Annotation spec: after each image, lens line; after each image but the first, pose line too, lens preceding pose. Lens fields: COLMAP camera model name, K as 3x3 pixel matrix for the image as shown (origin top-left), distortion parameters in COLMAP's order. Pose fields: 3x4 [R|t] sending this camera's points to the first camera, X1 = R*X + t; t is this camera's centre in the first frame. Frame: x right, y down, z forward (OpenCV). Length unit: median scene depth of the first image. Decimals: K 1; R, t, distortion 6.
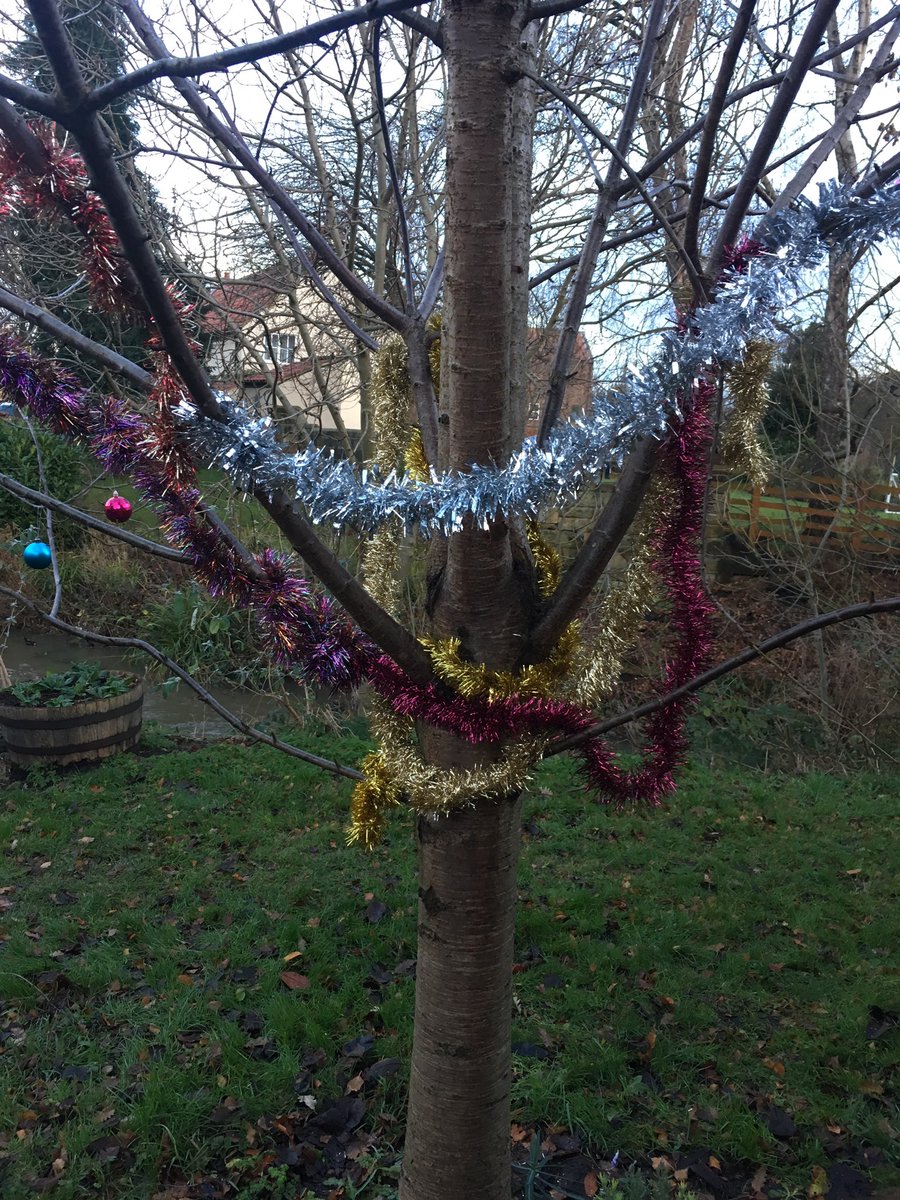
lens RADIAL K [[953.4, 0, 451.2], [0, 953.4, 600.0], [0, 0, 1]] dist [0.030436, -0.018667]
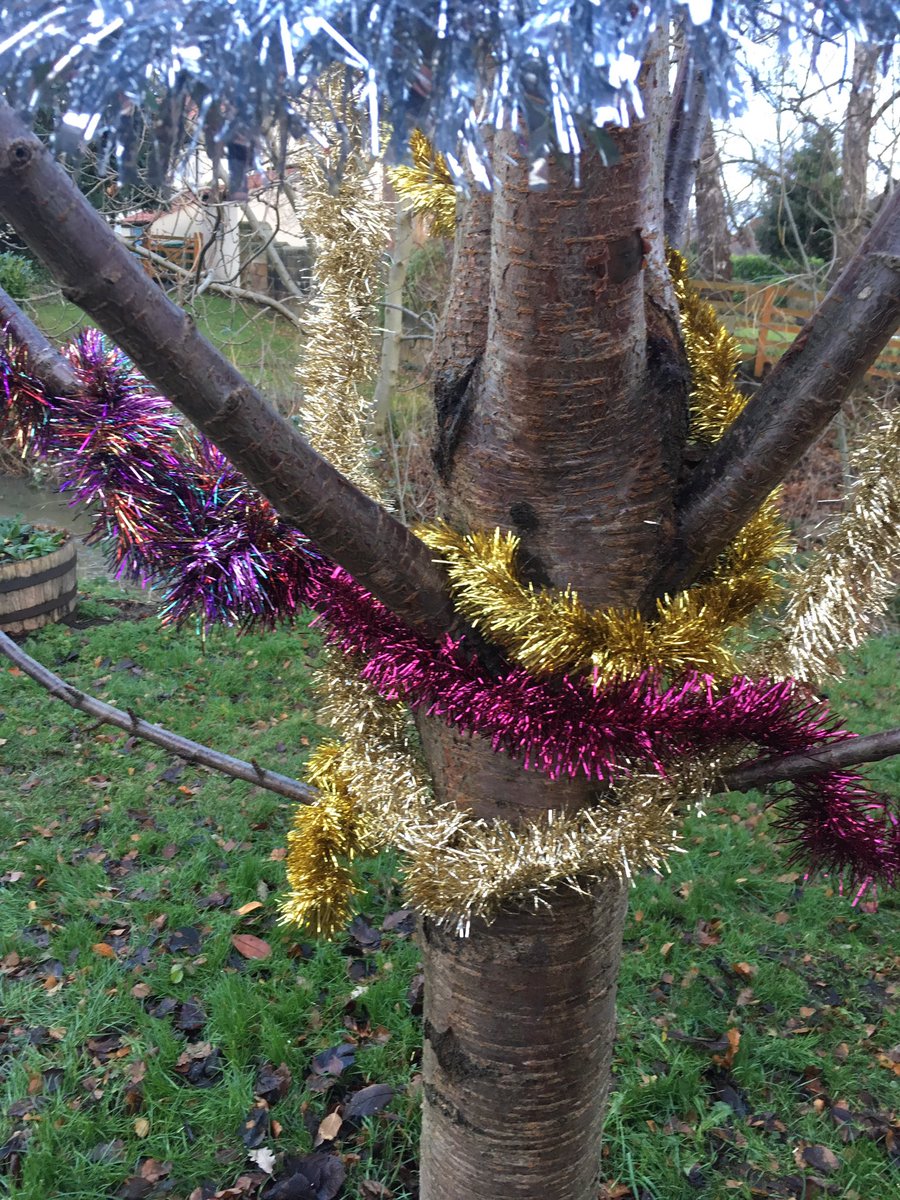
lens RADIAL K [[953.4, 0, 447.6], [0, 953.4, 601.1], [0, 0, 1]] dist [0.030436, -0.018667]
pose [[0.999870, -0.010498, 0.012264, -0.016255], [0.008253, 0.985308, 0.170588, -0.001219], [-0.013875, -0.170464, 0.985266, 0.342268]]
